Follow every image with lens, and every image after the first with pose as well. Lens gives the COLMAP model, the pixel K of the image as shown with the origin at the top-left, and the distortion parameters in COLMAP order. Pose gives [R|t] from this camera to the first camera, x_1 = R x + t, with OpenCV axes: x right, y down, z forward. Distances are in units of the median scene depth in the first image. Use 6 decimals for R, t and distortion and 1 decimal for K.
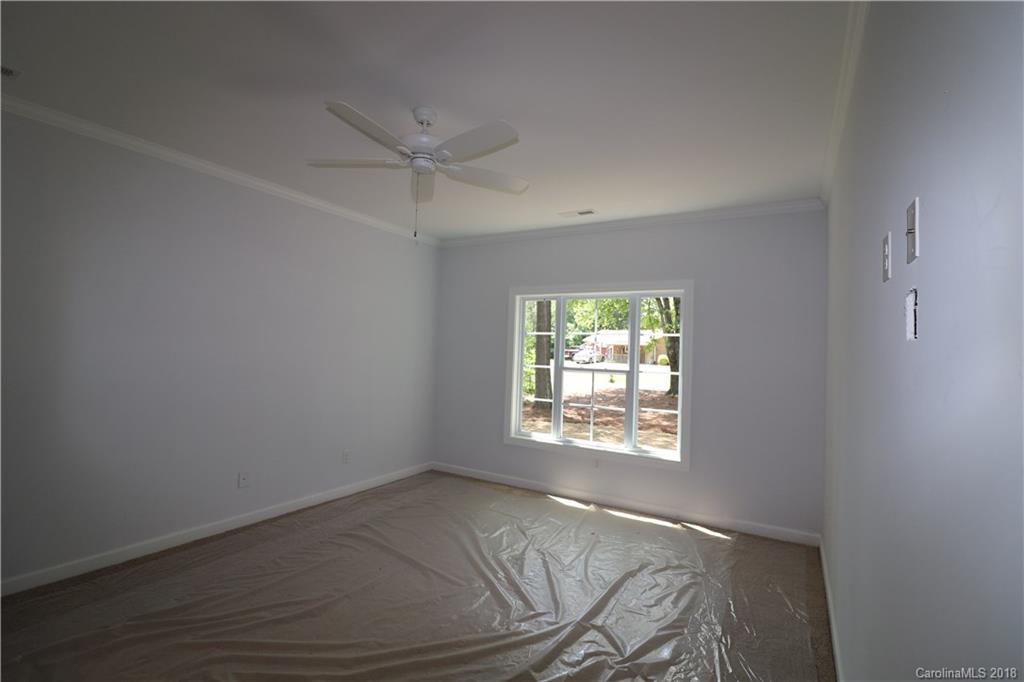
lens RADIAL K [[473.2, 0, 514.9], [0, 473.2, 338.3], [0, 0, 1]] dist [-0.011316, -0.002776]
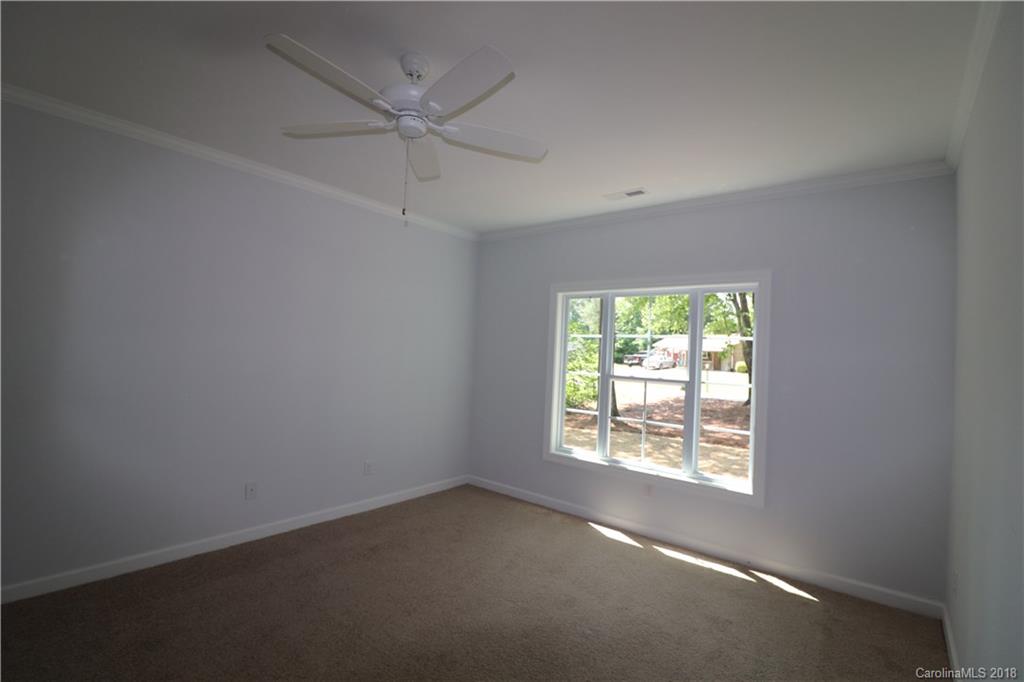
lens RADIAL K [[473.2, 0, 514.9], [0, 473.2, 341.8], [0, 0, 1]] dist [-0.011316, -0.002776]
pose [[0.989440, 0.007457, -0.144753, 0.059997], [-0.007650, 0.999970, -0.000772, 0.002055], [0.144743, 0.001871, 0.989467, 0.131924]]
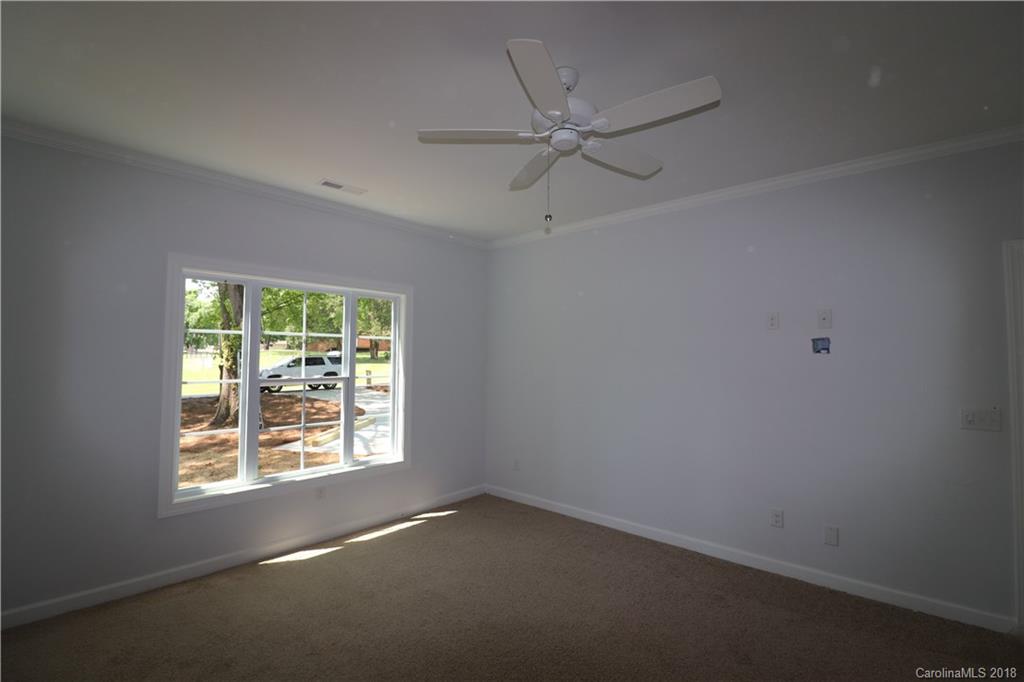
lens RADIAL K [[473.2, 0, 519.4], [0, 473.2, 341.0], [0, 0, 1]] dist [-0.011316, -0.002776]
pose [[0.210105, -0.002540, 0.977675, -0.560513], [-0.013496, 0.999894, 0.005498, -0.008436], [-0.977586, -0.014350, 0.210049, 0.505936]]
